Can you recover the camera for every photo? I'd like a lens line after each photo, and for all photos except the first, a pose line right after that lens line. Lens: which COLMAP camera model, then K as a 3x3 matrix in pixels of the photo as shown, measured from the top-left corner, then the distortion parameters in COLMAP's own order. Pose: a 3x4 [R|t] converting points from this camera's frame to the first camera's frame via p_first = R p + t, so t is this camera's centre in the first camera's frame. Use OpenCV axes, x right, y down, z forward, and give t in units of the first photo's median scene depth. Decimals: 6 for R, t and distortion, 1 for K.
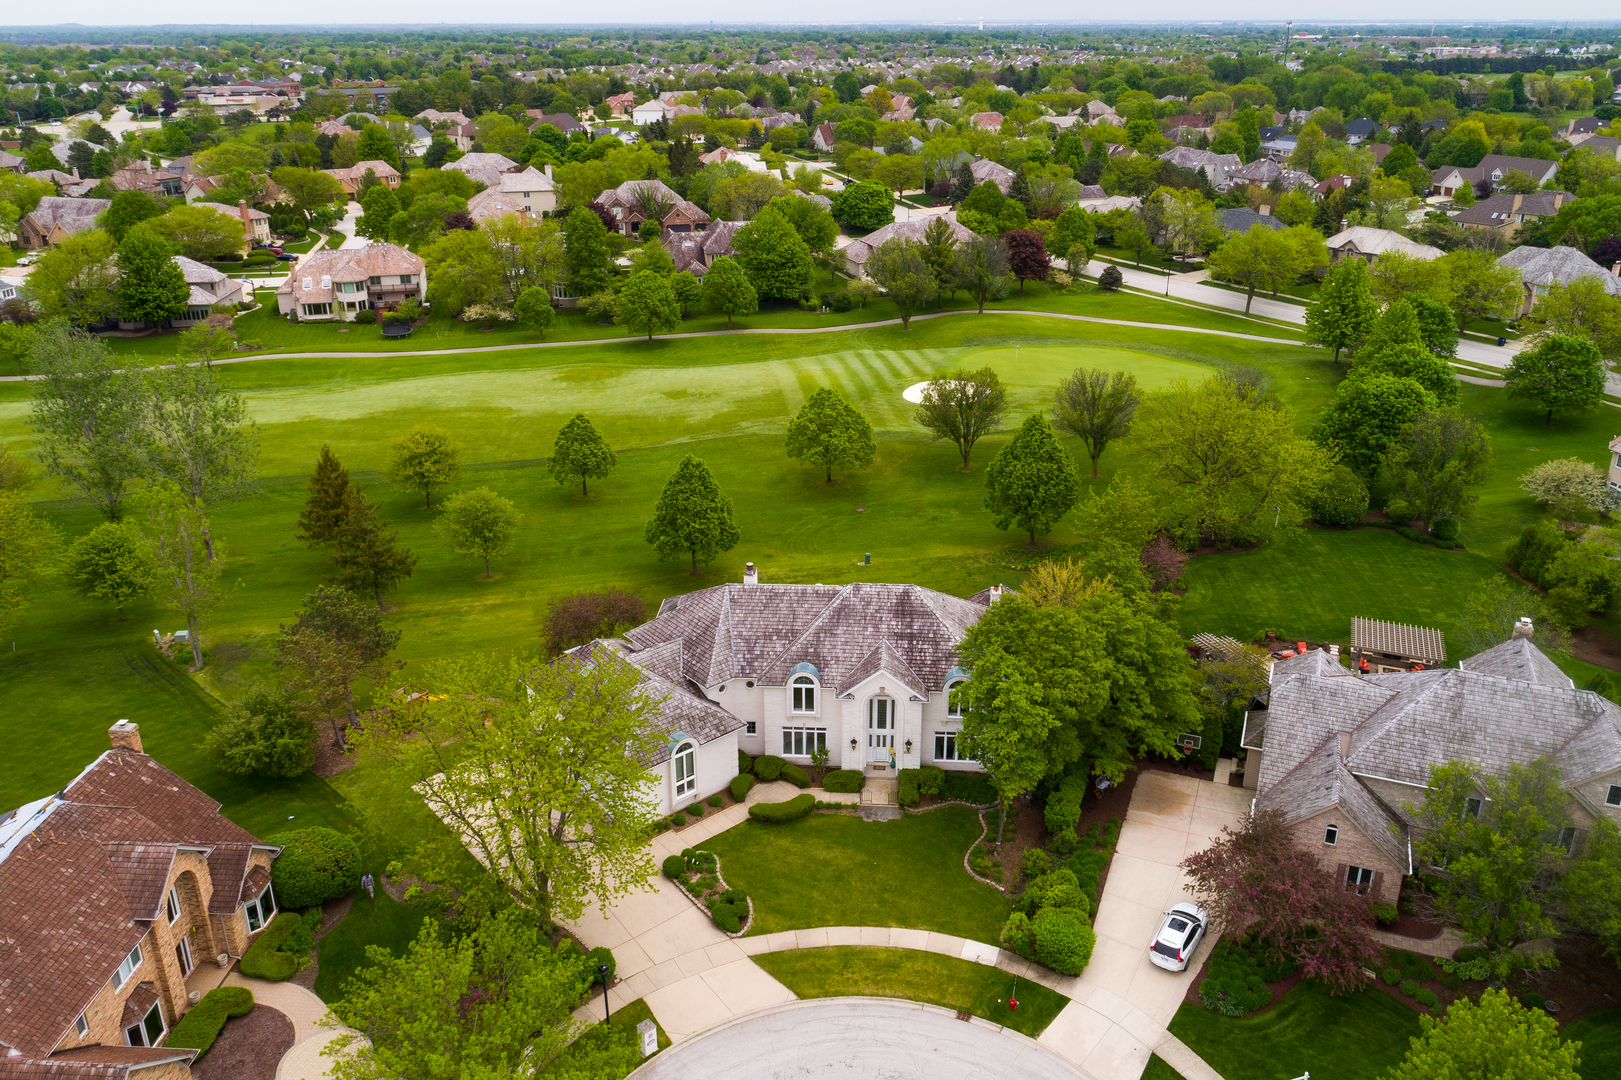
lens RADIAL K [[1143.2, 0, 810.5], [0, 1143.2, 540.0], [0, 0, 1]] dist [-0.003477, 0.003361]
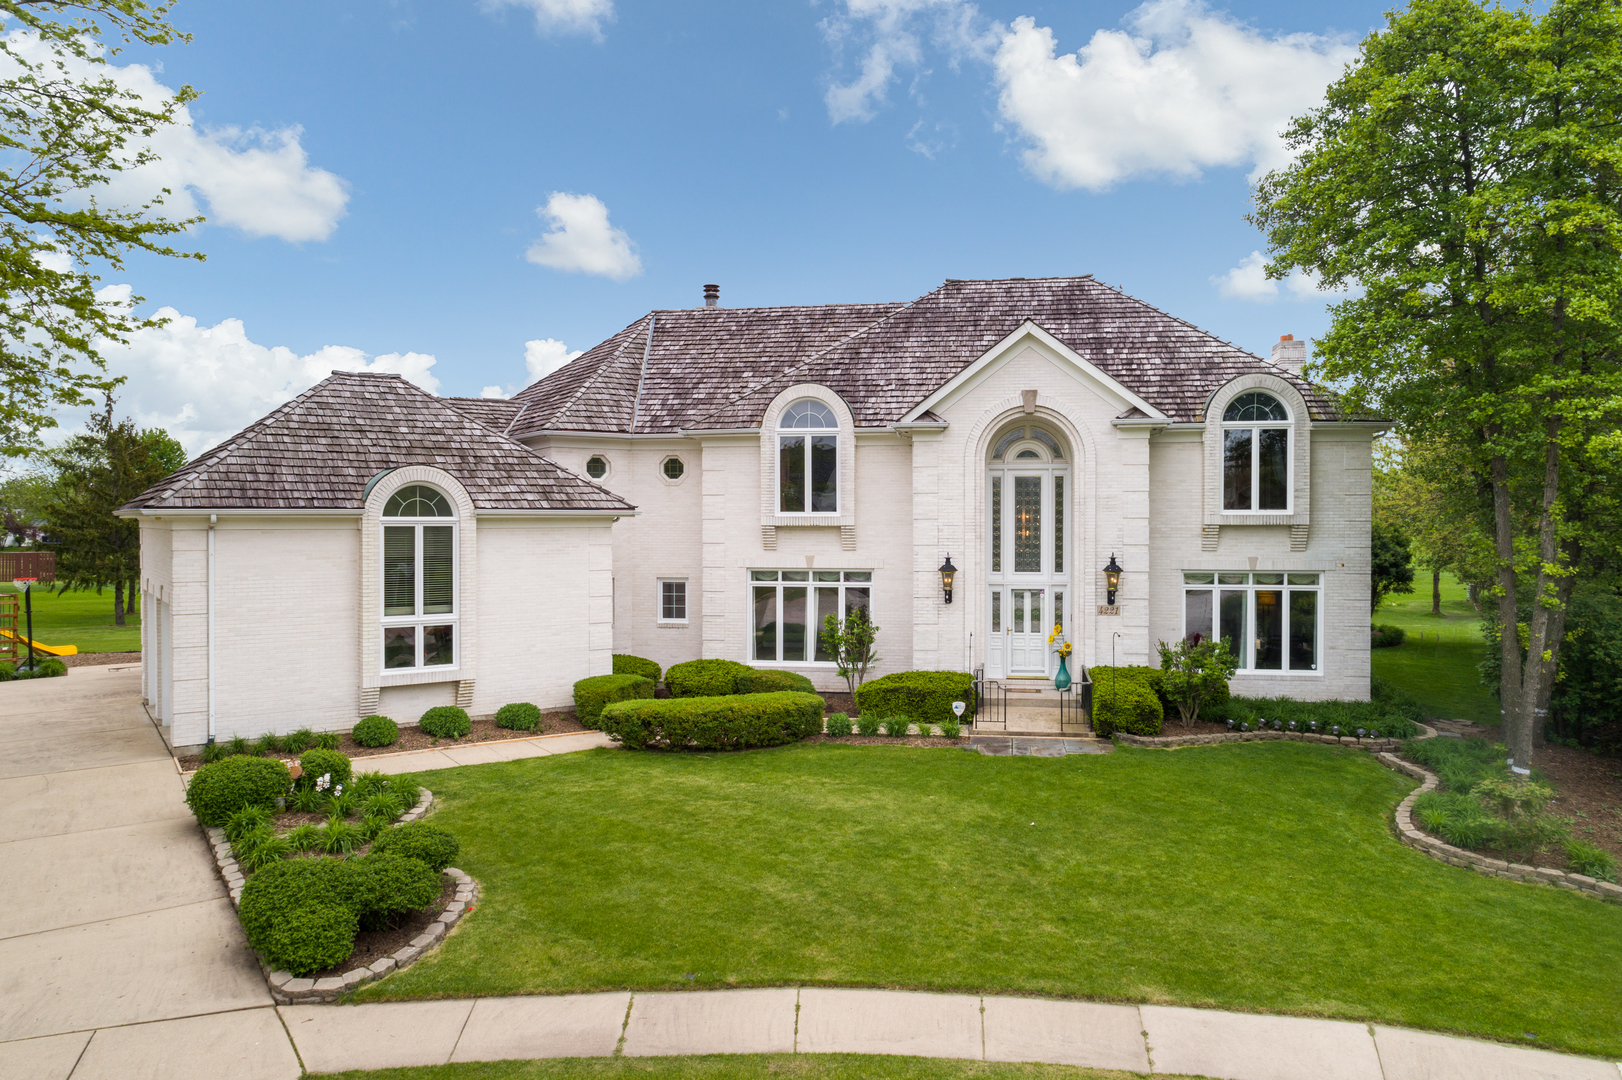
lens RADIAL K [[1143.9, 0, 811.0], [0, 1143.9, 540.0], [0, 0, 1]] dist [-0.003477, 0.003361]
pose [[0.996097, 0.006508, -0.088022, 0.027097], [-0.035312, 0.943372, -0.329852, 0.278936], [0.080890, 0.331673, 0.939920, 0.669746]]
